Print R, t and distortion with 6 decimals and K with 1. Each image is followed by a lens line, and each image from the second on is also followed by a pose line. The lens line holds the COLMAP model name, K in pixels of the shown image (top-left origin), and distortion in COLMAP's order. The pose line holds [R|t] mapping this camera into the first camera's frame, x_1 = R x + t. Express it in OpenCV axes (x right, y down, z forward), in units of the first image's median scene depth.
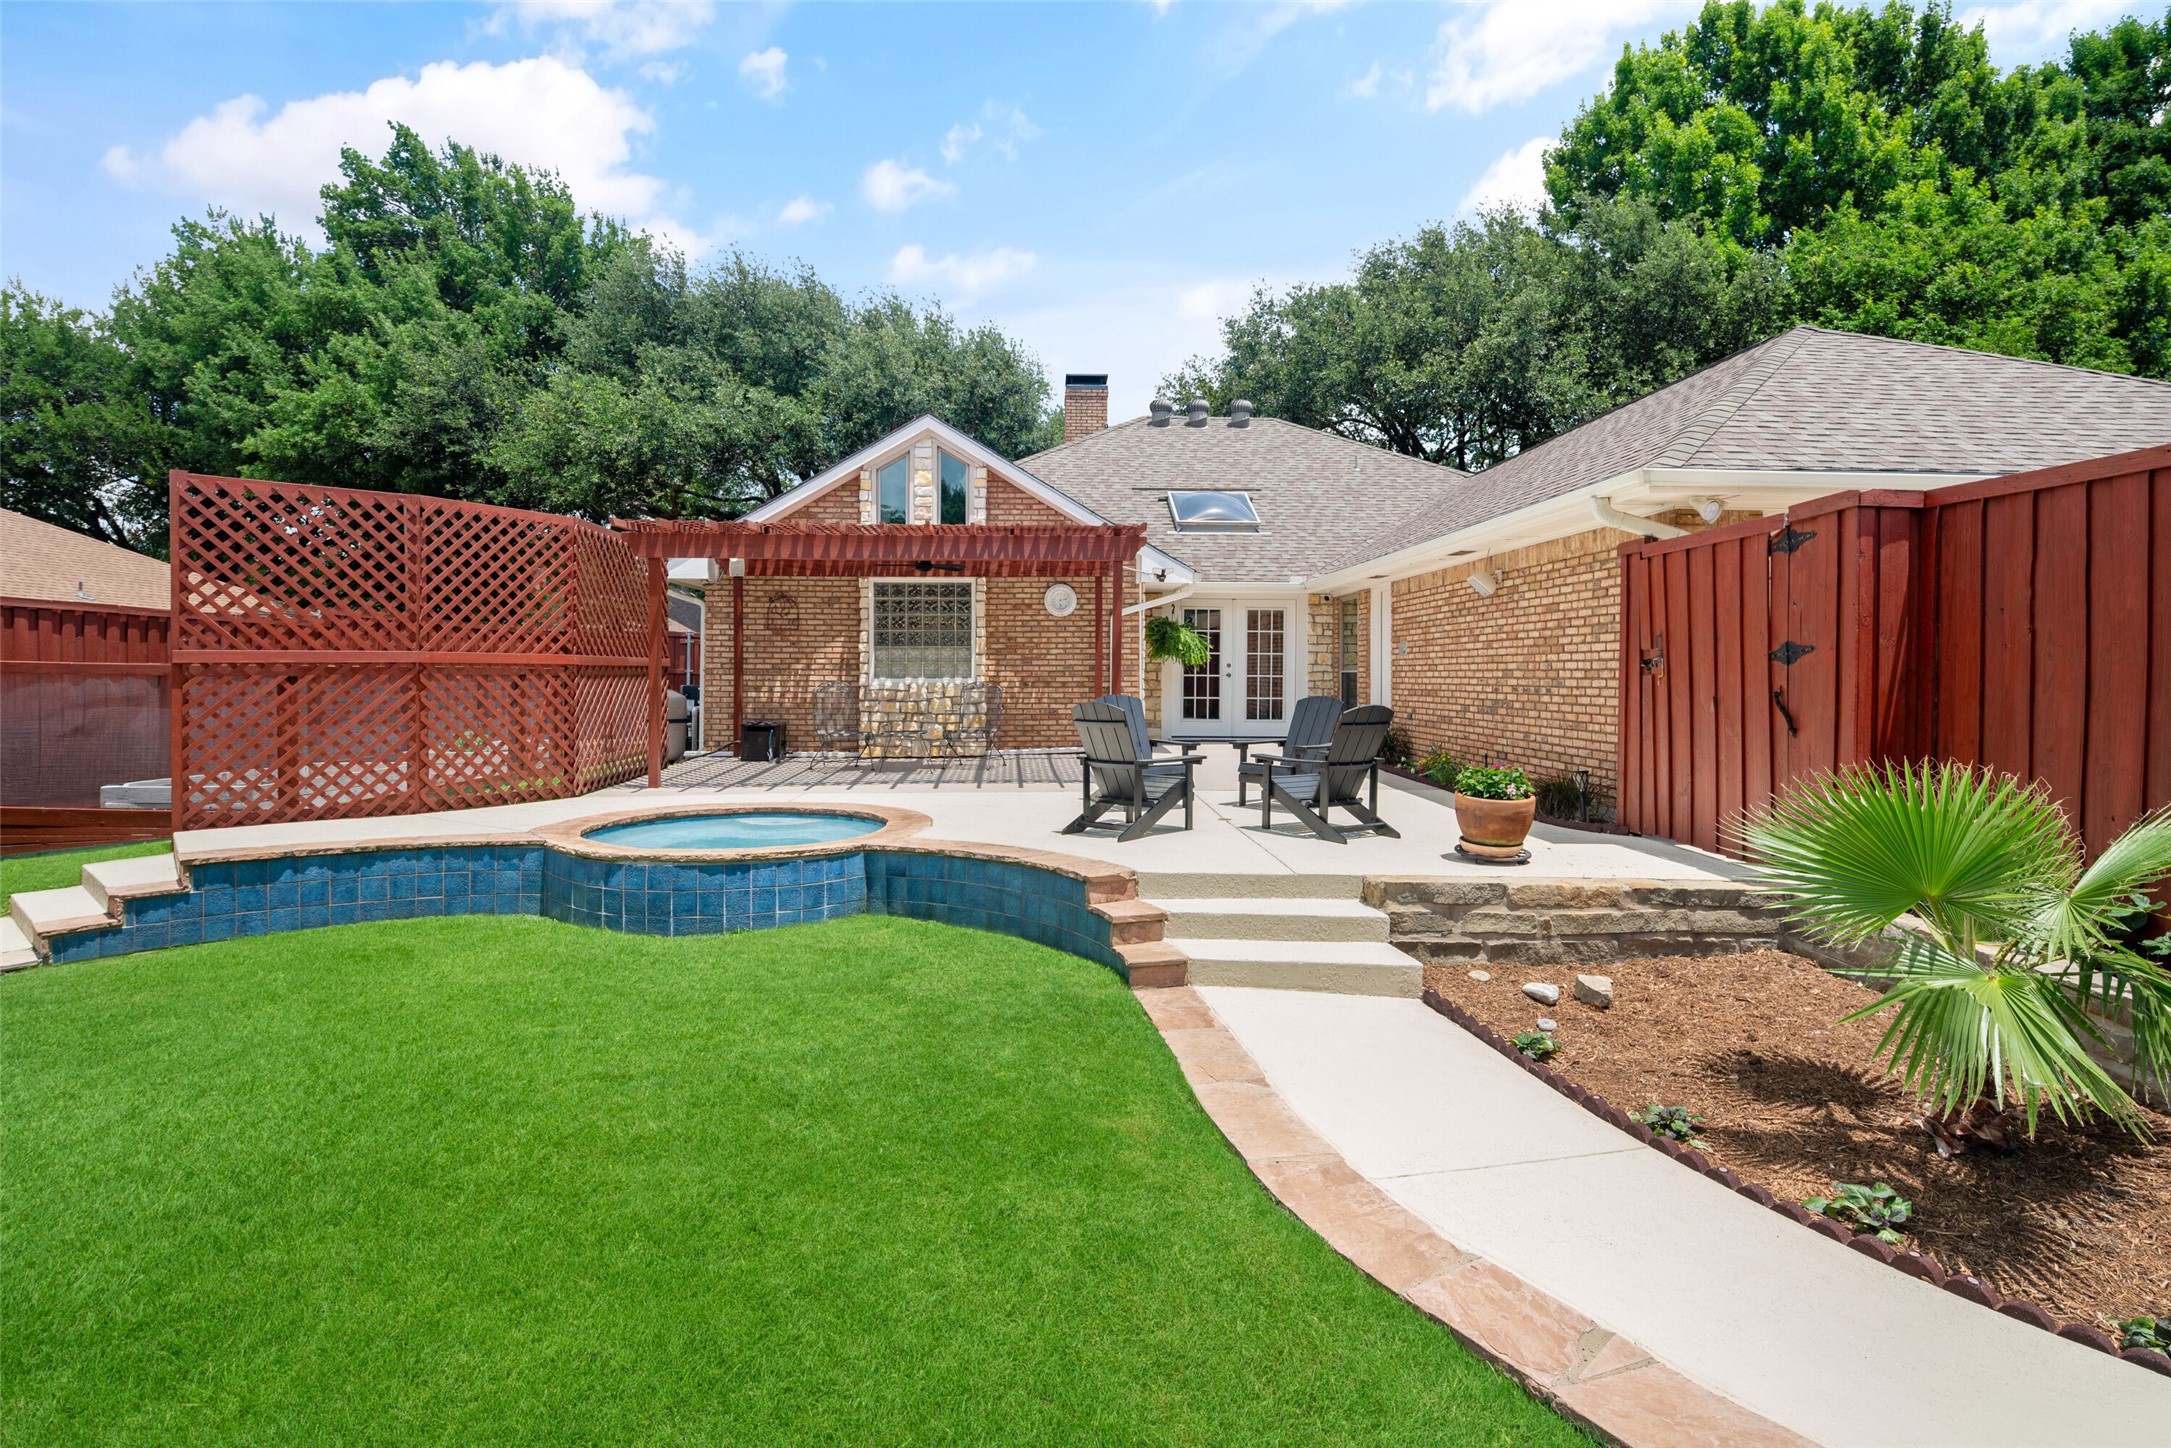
lens RADIAL K [[1067.2, 0, 1085.0], [0, 1067.2, 660.1], [0, 0, 1]] dist [-0.001199, 0.016958]
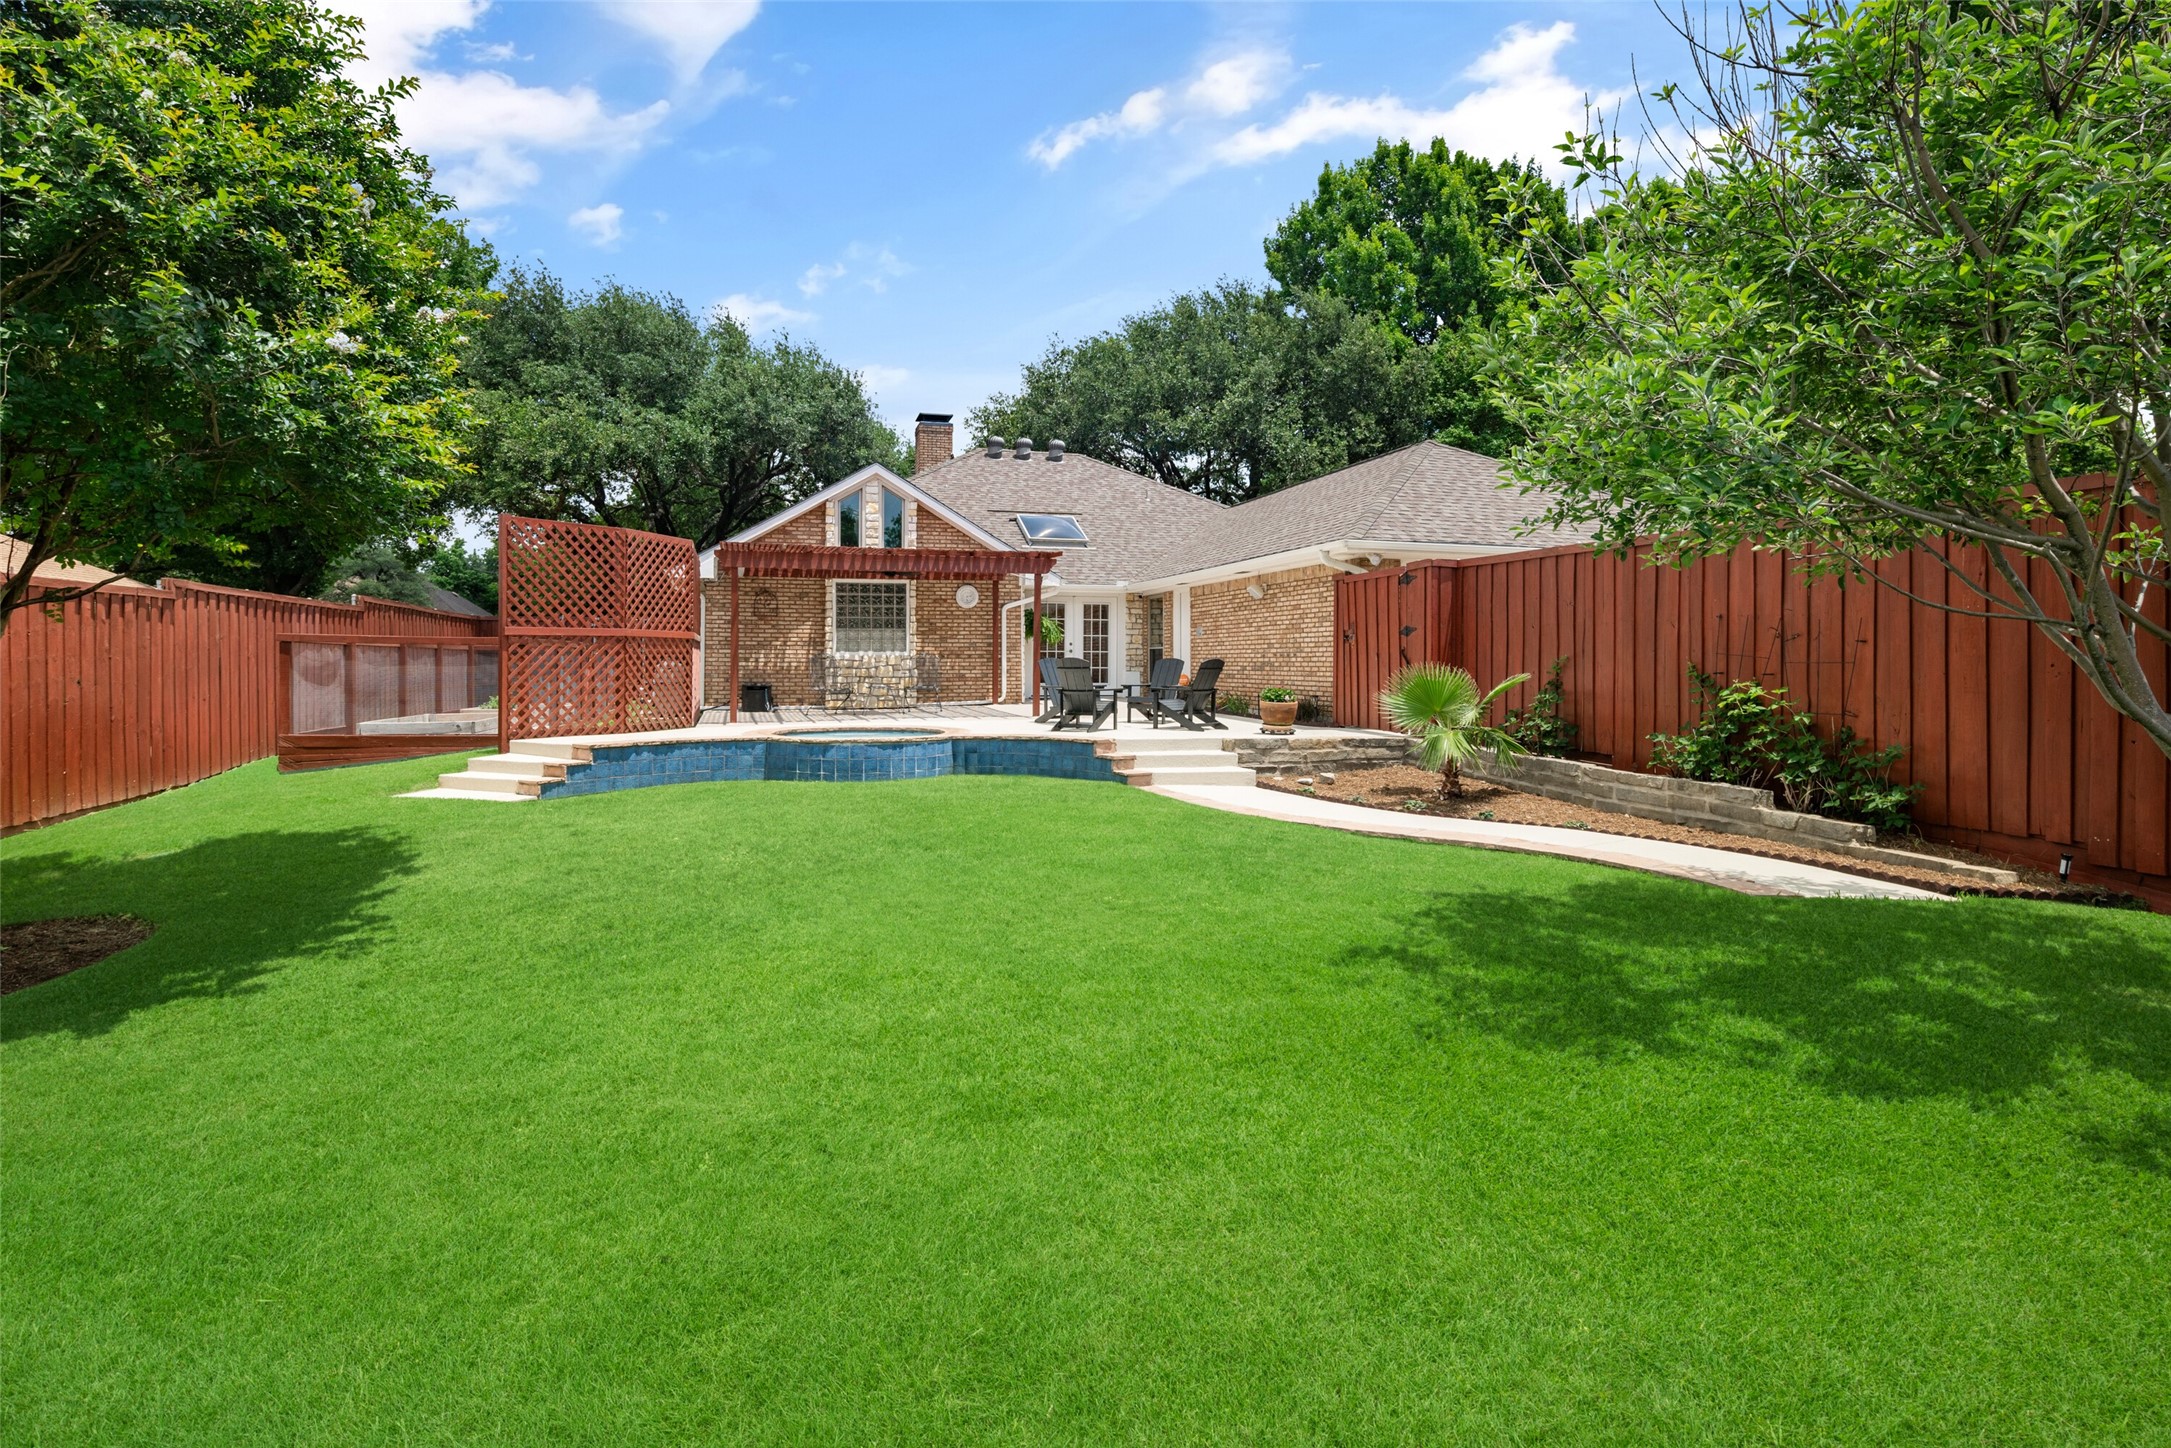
lens RADIAL K [[1047.8, 0, 1079.5], [0, 1047.8, 615.6], [0, 0, 1]] dist [0.001208, -0.002019]
pose [[0.971749, 0.007631, 0.235895, -0.209046], [-0.000379, 0.999526, -0.030772, 0.011977], [-0.236018, 0.029813, 0.971291, -0.388927]]
